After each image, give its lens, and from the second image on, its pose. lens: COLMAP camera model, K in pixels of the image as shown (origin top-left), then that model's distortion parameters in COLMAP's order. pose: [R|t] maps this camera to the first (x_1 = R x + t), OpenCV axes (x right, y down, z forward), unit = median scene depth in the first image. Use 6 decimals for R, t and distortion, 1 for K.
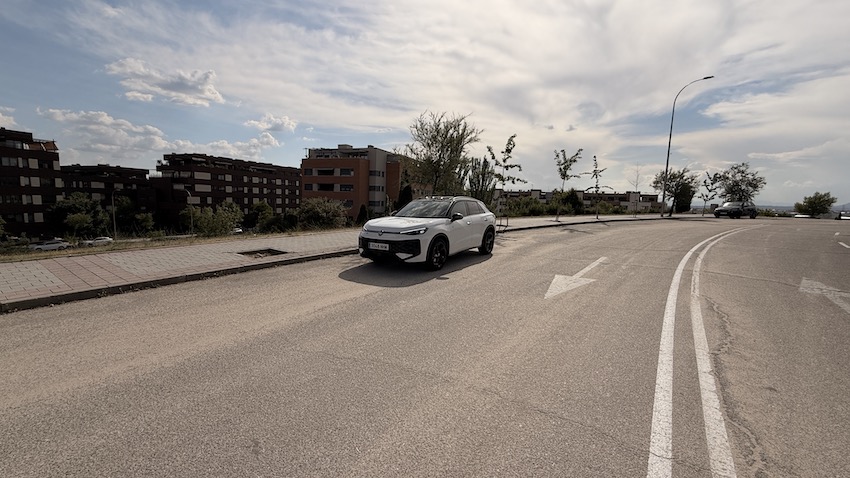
lens RADIAL K [[340.2, 0, 425.8], [0, 340.2, 237.0], [0, 0, 1]] dist [0.002659, 0.000117]
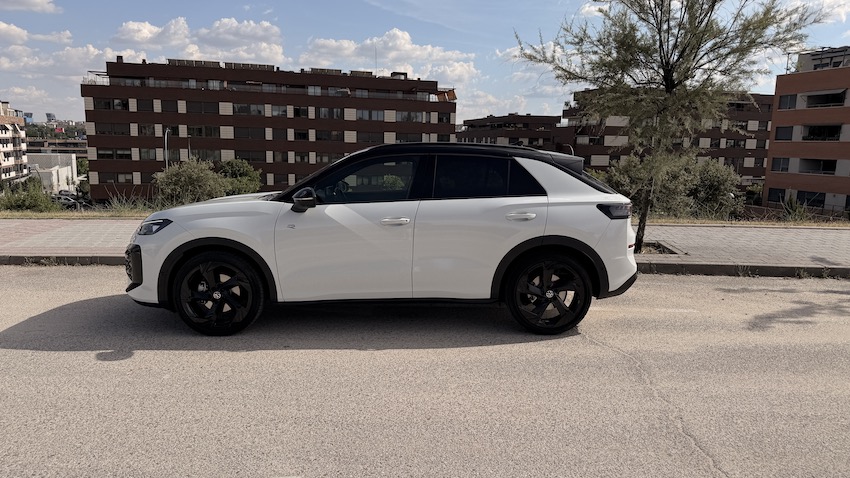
lens RADIAL K [[601.2, 0, 434.0], [0, 601.2, 245.0], [0, 0, 1]] dist [0.062890, -0.067452]
pose [[0.588228, 0.113811, -0.800647, 0.092819], [-0.090202, 0.993103, 0.074898, -0.009786], [0.803649, 0.028163, 0.594437, 0.103481]]
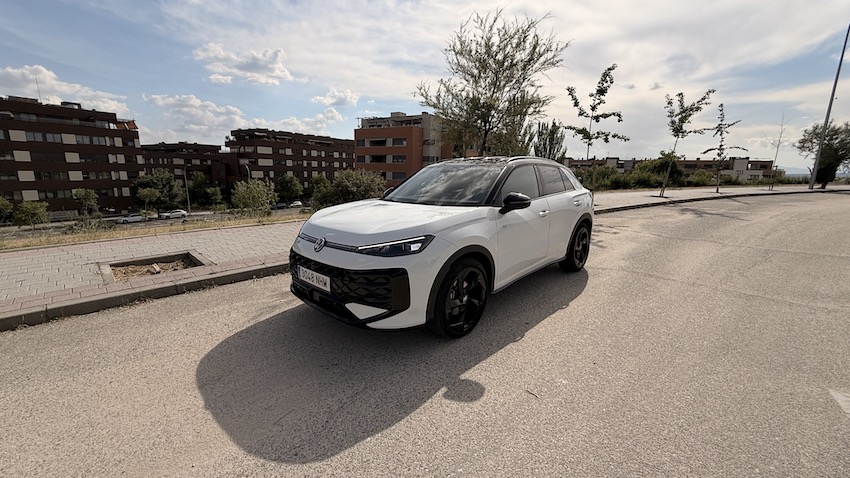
lens RADIAL K [[340.2, 0, 422.6], [0, 340.2, 239.3], [0, 0, 1]] dist [0.002659, 0.000117]
pose [[0.983309, 0.021810, -0.180632, 0.007991], [-0.005935, 0.996106, 0.087969, -0.007106], [0.181847, -0.085429, 0.979609, 0.080015]]
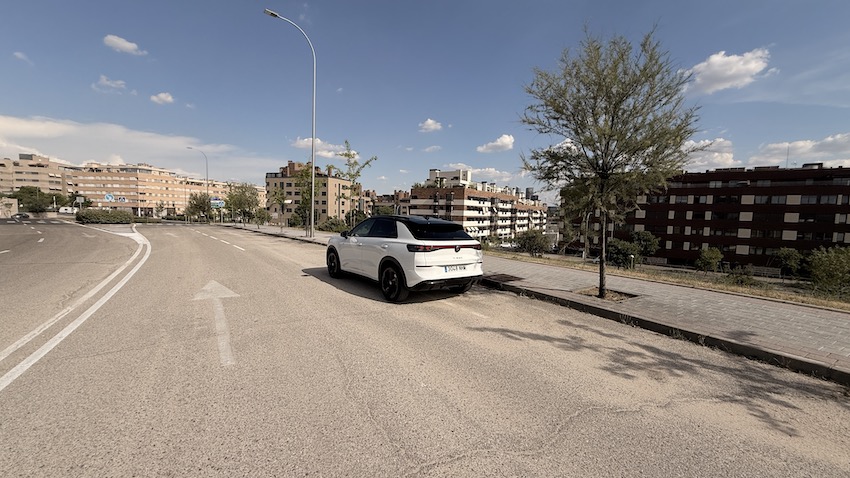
lens RADIAL K [[340.2, 0, 421.4], [0, 340.2, 241.1], [0, 0, 1]] dist [0.002659, 0.000117]
pose [[-0.331765, 0.040468, -0.942494, 0.127814], [-0.140493, 0.985818, 0.091783, -0.020816], [0.932842, 0.162864, -0.321374, 0.198943]]
